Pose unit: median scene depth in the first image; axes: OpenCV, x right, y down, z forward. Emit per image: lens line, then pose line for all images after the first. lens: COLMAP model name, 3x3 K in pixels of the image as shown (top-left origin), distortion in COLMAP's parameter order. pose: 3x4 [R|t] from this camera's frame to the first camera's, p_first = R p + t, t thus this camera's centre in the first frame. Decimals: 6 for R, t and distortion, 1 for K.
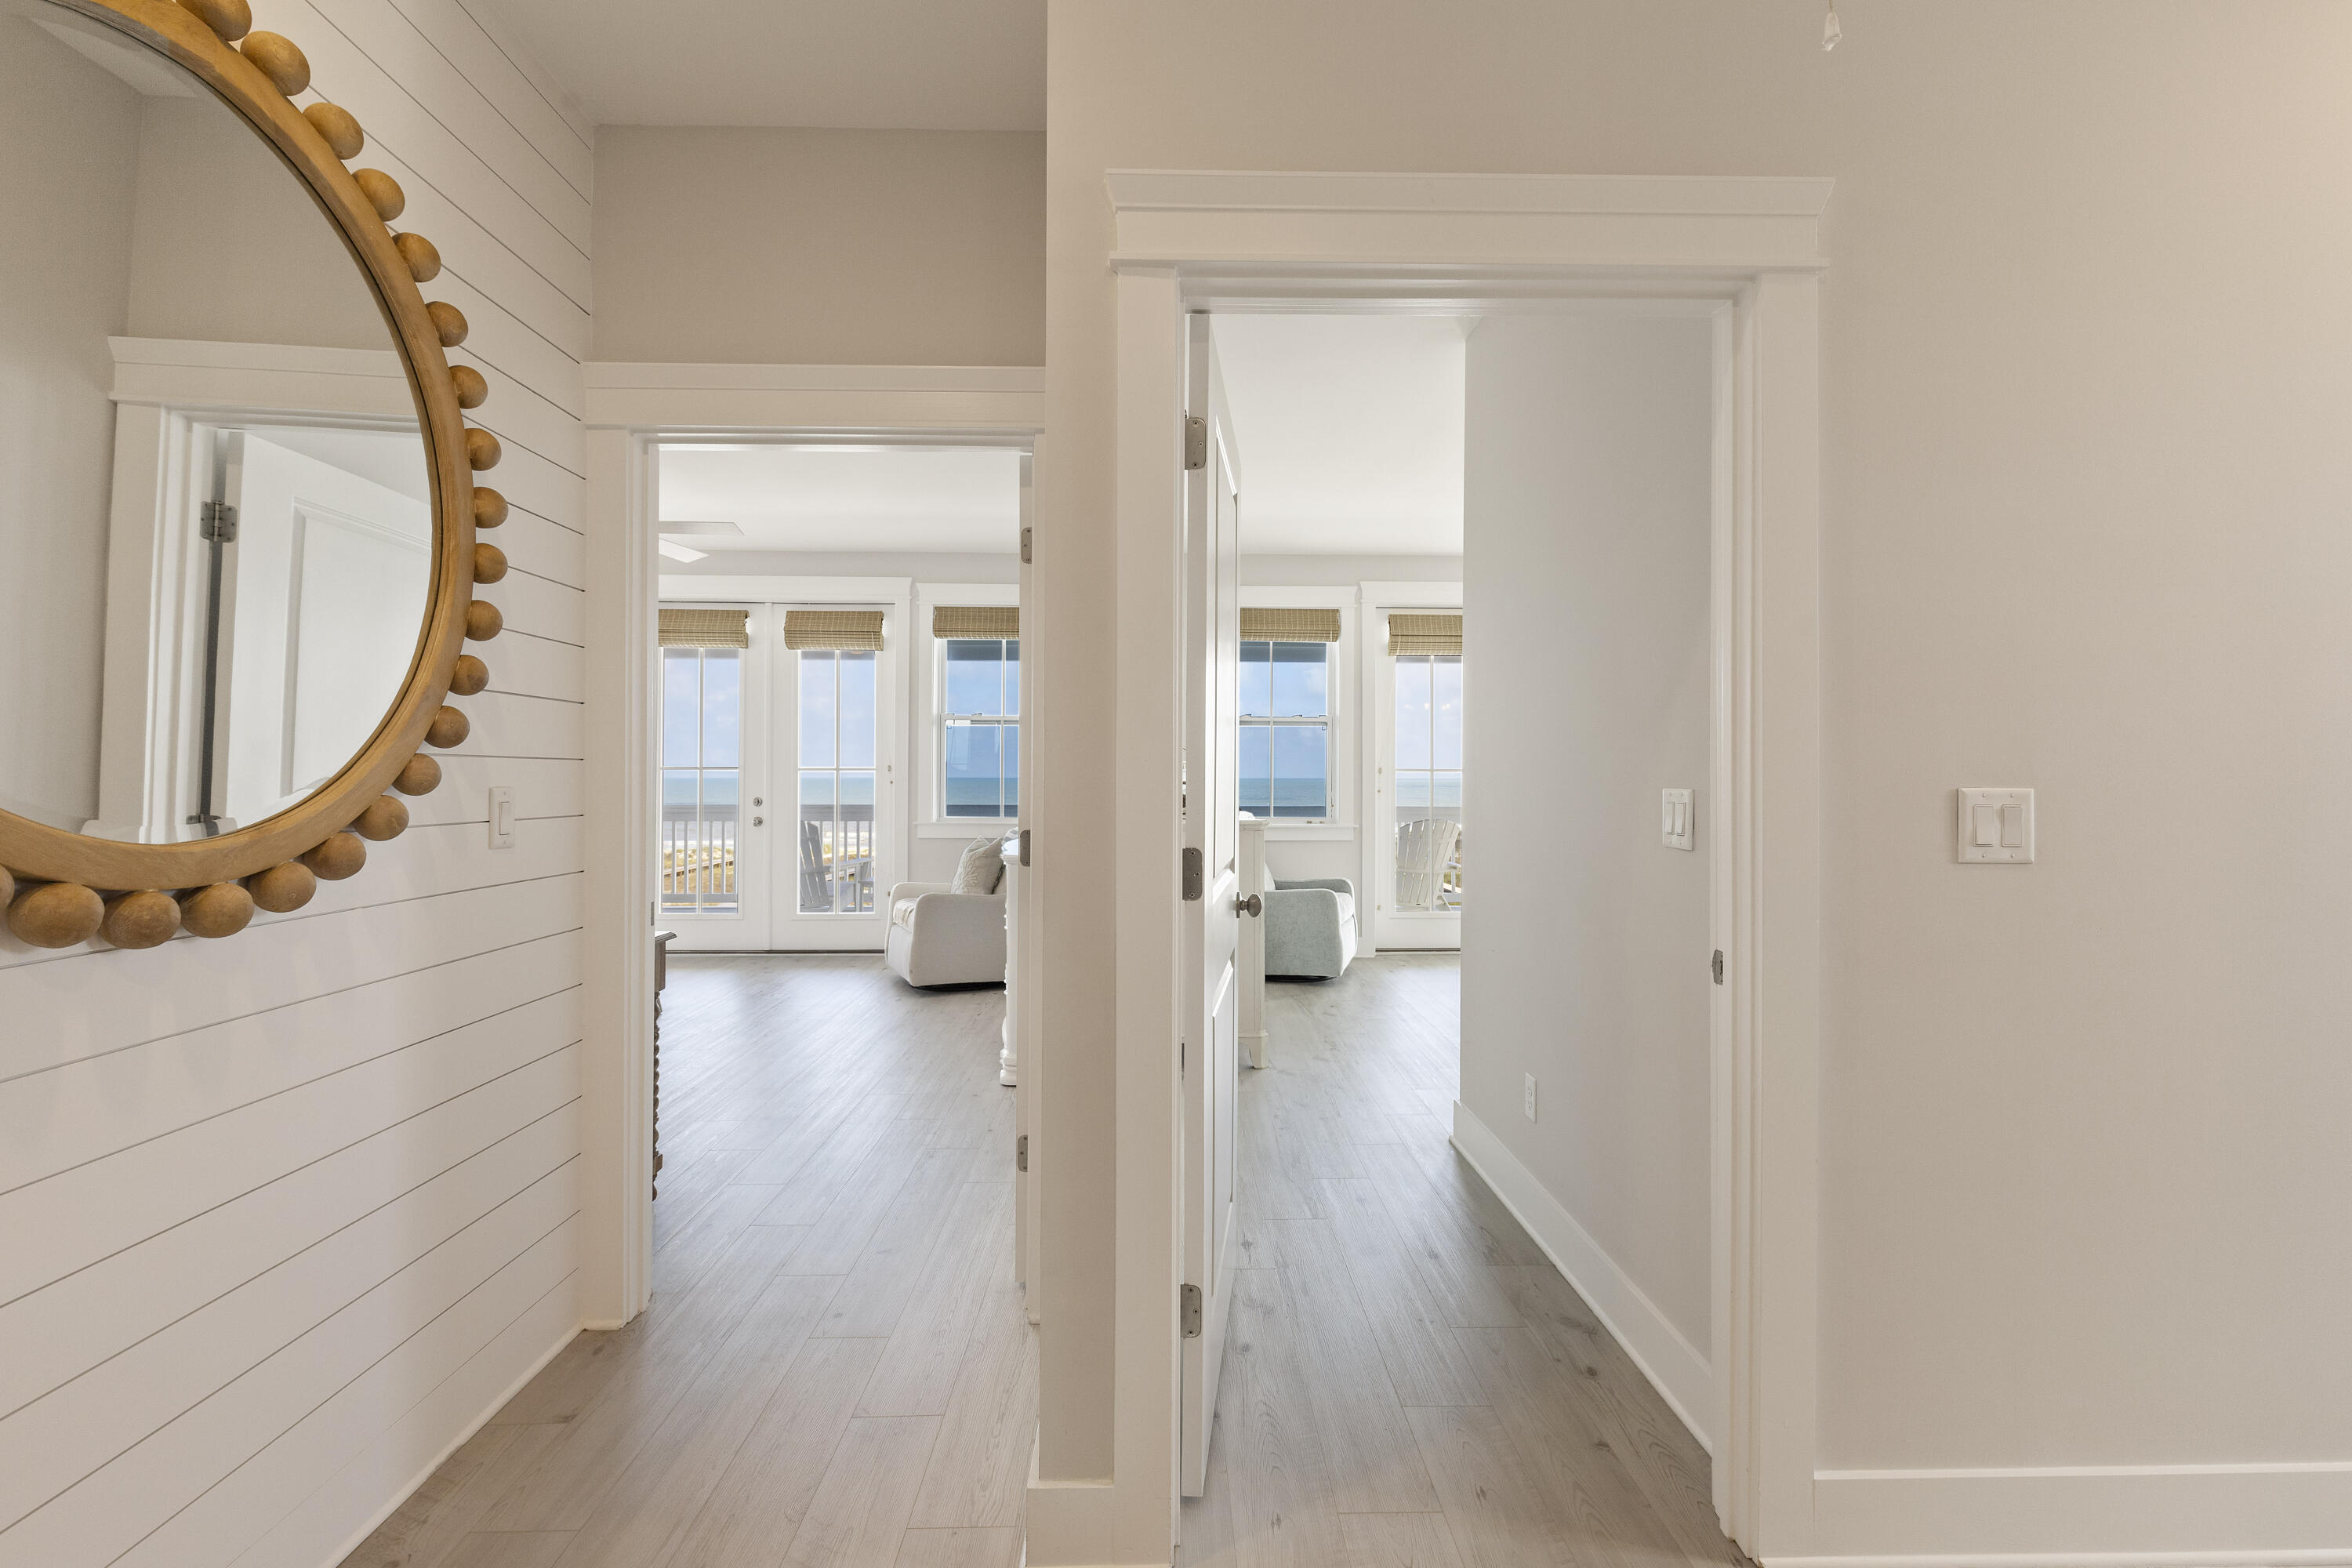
lens RADIAL K [[1061.7, 0, 1179.1], [0, 1061.7, 770.7], [0, 0, 1]] dist [0.008123, -0.001134]
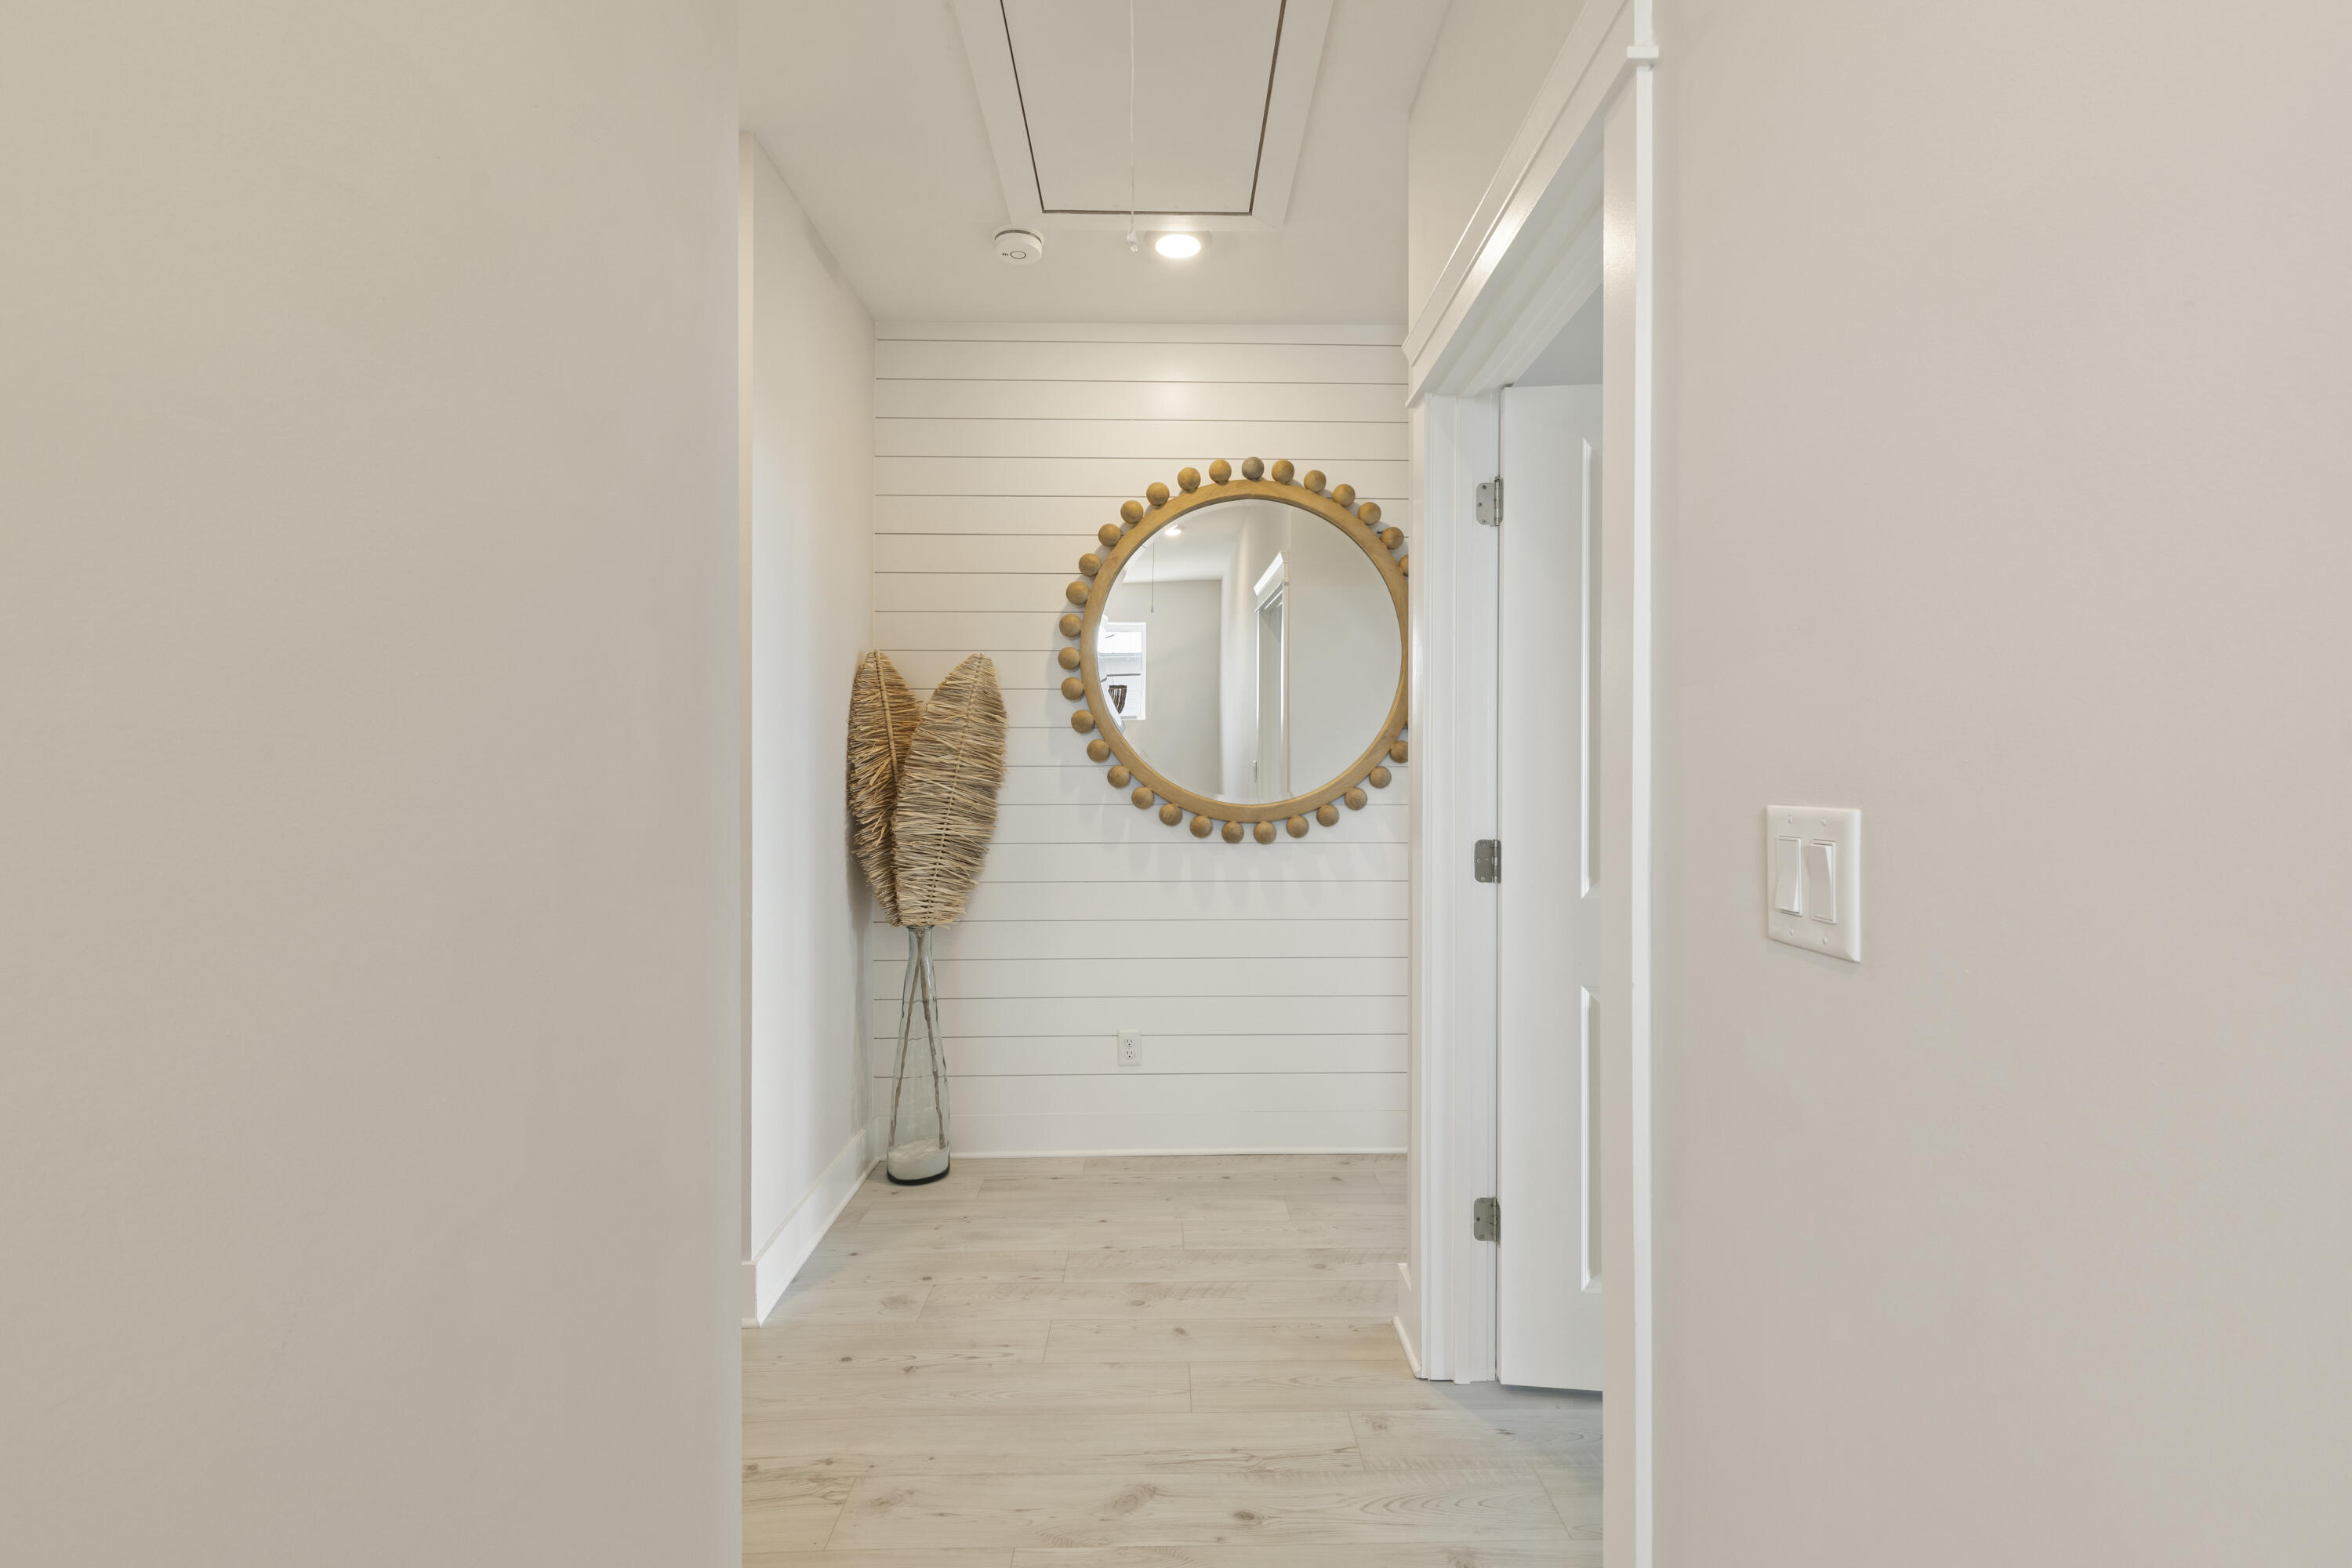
lens RADIAL K [[1061.7, 0, 1177.7], [0, 1061.7, 780.4], [0, 0, 1]] dist [0.008123, -0.001134]
pose [[-0.016229, 0.003333, -0.999863, 1.291520], [0.005756, 0.999978, 0.003240, 0.000155], [0.999852, -0.005703, -0.016248, 0.702231]]
